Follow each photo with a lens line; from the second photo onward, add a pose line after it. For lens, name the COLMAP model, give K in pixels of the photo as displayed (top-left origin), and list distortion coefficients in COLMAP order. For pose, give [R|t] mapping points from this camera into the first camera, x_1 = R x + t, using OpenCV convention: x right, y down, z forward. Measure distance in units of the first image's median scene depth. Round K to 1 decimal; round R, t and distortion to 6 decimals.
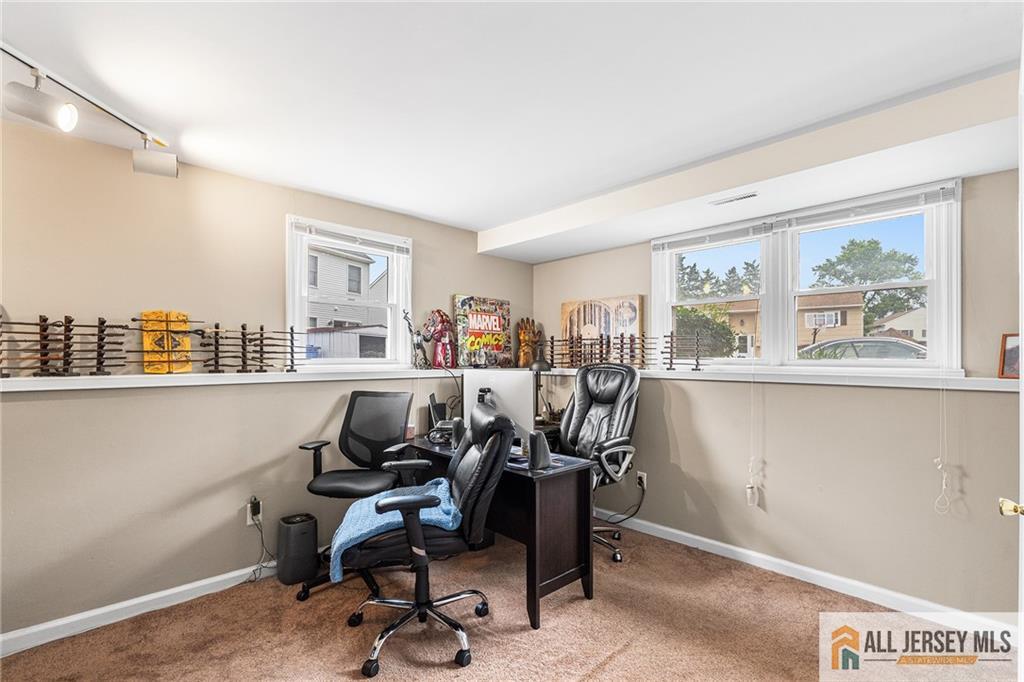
lens RADIAL K [[472.4, 0, 514.4], [0, 472.4, 351.7], [0, 0, 1]] dist [-0.001118, 0.000255]
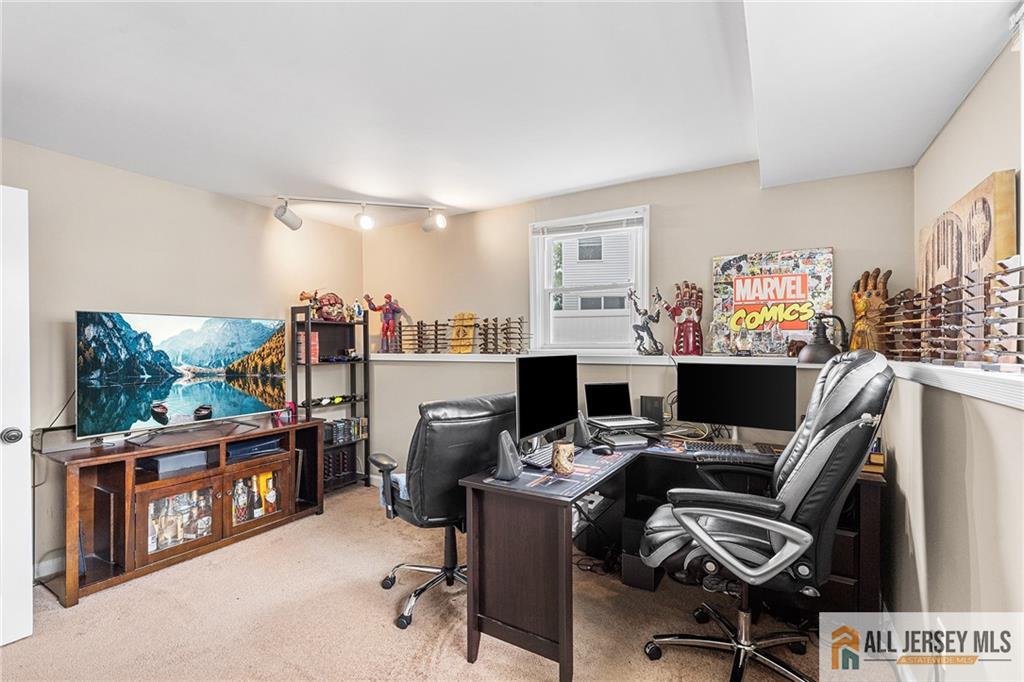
lens RADIAL K [[457.7, 0, 511.5], [0, 457.7, 344.0], [0, 0, 1]] dist [-0.005608, 0.000110]
pose [[0.273533, -0.000256, -0.961863, 0.718098], [0.019973, 0.999786, 0.005414, 0.009970], [0.961655, -0.020692, 0.273480, 0.718651]]
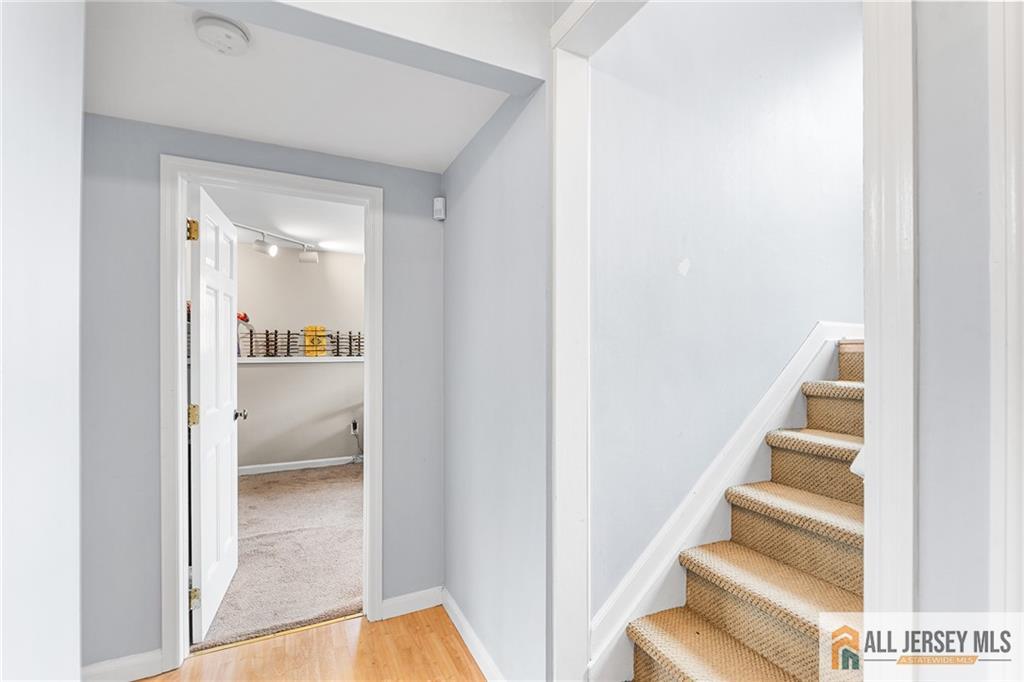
lens RADIAL K [[457.7, 0, 511.5], [0, 457.7, 344.0], [0, 0, 1]] dist [-0.005608, 0.000110]
pose [[0.953912, -0.005265, -0.300041, 0.645589], [0.005425, 0.999985, -0.000299, -0.002267], [0.300038, -0.001342, 0.953926, -0.613845]]
